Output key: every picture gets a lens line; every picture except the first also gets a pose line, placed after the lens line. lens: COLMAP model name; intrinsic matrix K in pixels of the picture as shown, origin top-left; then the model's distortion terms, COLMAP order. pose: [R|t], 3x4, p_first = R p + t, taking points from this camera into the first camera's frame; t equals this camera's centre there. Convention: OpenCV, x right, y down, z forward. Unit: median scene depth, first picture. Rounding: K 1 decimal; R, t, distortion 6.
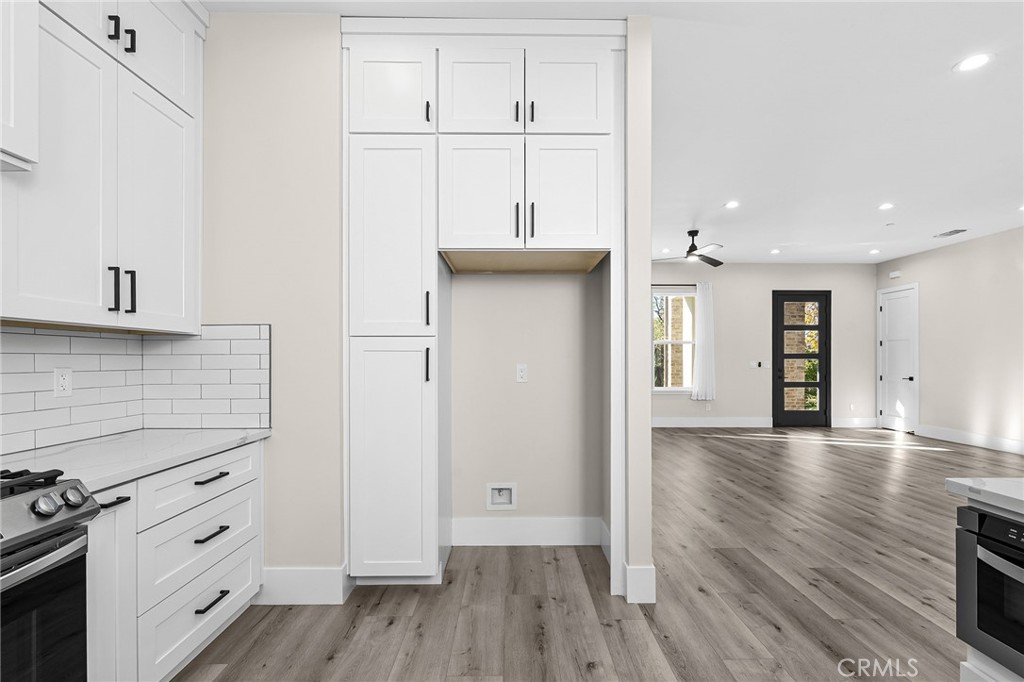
lens RADIAL K [[466.6, 0, 516.2], [0, 466.6, 359.1], [0, 0, 1]] dist [-0.003400, -0.000422]
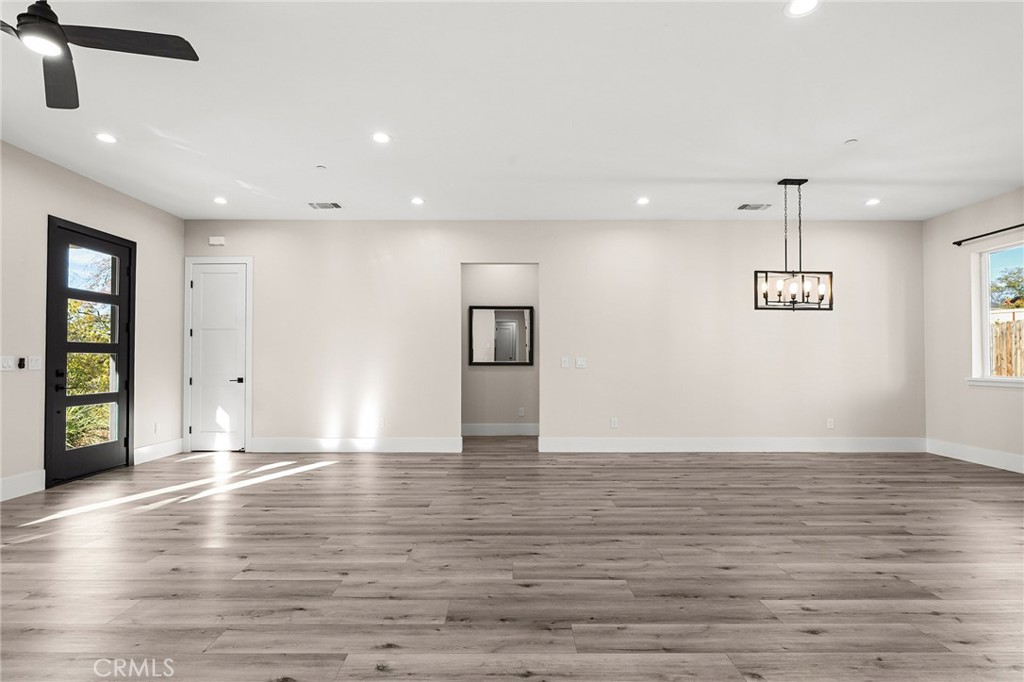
lens RADIAL K [[508.9, 0, 511.2], [0, 508.9, 344.7], [0, 0, 1]] dist [0.001785, -0.000583]
pose [[0.009257, 0.030120, 0.999503, 0.013433], [-0.000847, 0.999546, -0.030113, 0.011225], [-0.999957, -0.000568, 0.009278, 0.681057]]
